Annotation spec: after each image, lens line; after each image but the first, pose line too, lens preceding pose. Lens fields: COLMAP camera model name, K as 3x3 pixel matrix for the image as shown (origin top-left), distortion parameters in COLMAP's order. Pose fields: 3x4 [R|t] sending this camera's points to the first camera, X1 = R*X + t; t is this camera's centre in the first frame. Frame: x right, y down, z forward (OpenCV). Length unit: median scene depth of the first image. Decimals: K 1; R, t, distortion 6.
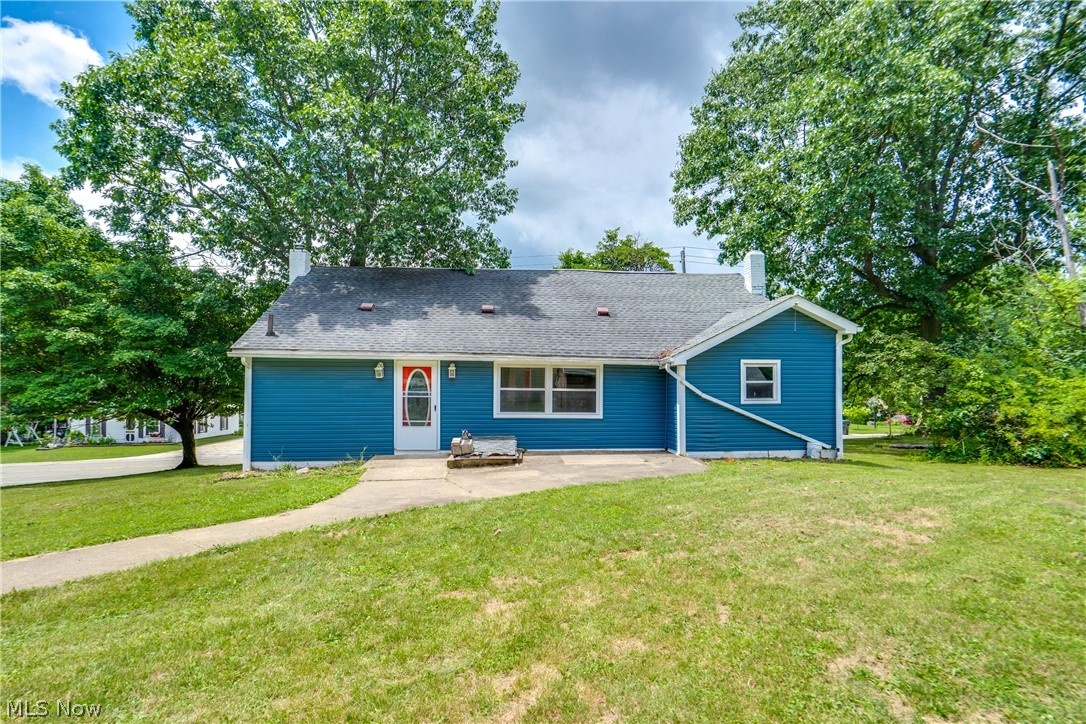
lens RADIAL K [[541.1, 0, 549.1], [0, 541.1, 392.4], [0, 0, 1]] dist [-0.000140, 0.000488]
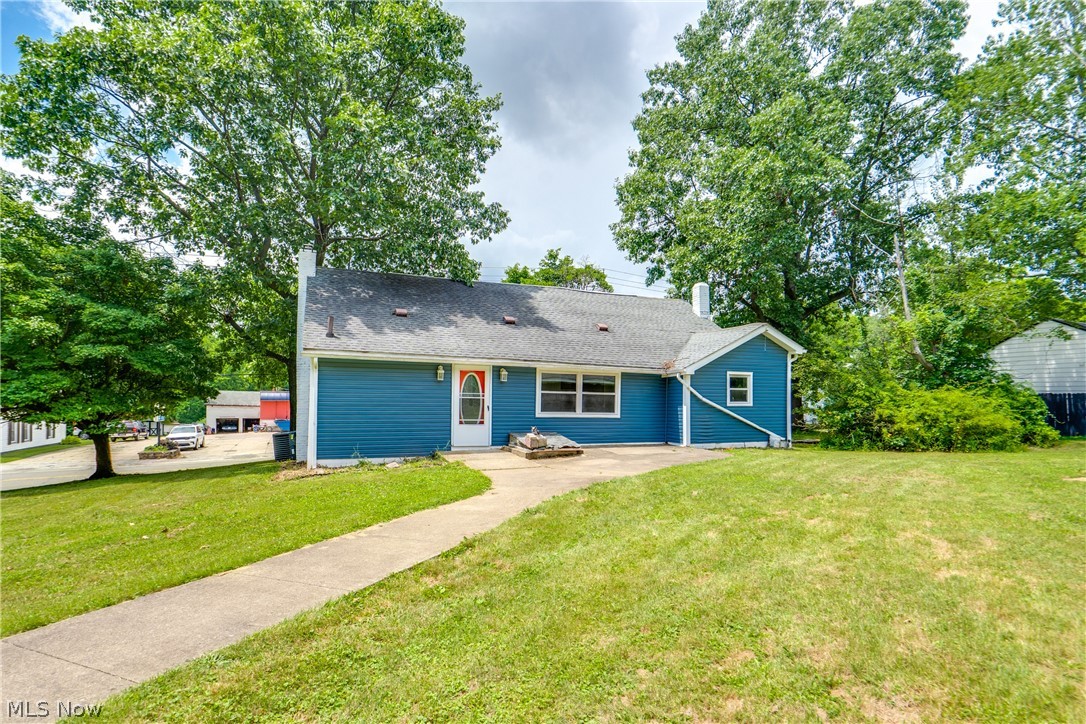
lens RADIAL K [[547.7, 0, 544.7], [0, 547.7, 396.0], [0, 0, 1]] dist [-0.003828, -0.000630]
pose [[0.957737, 0.011261, 0.287425, -0.383293], [-0.009451, 0.999926, -0.007683, 0.010394], [-0.287490, 0.004642, 0.957772, -0.102573]]
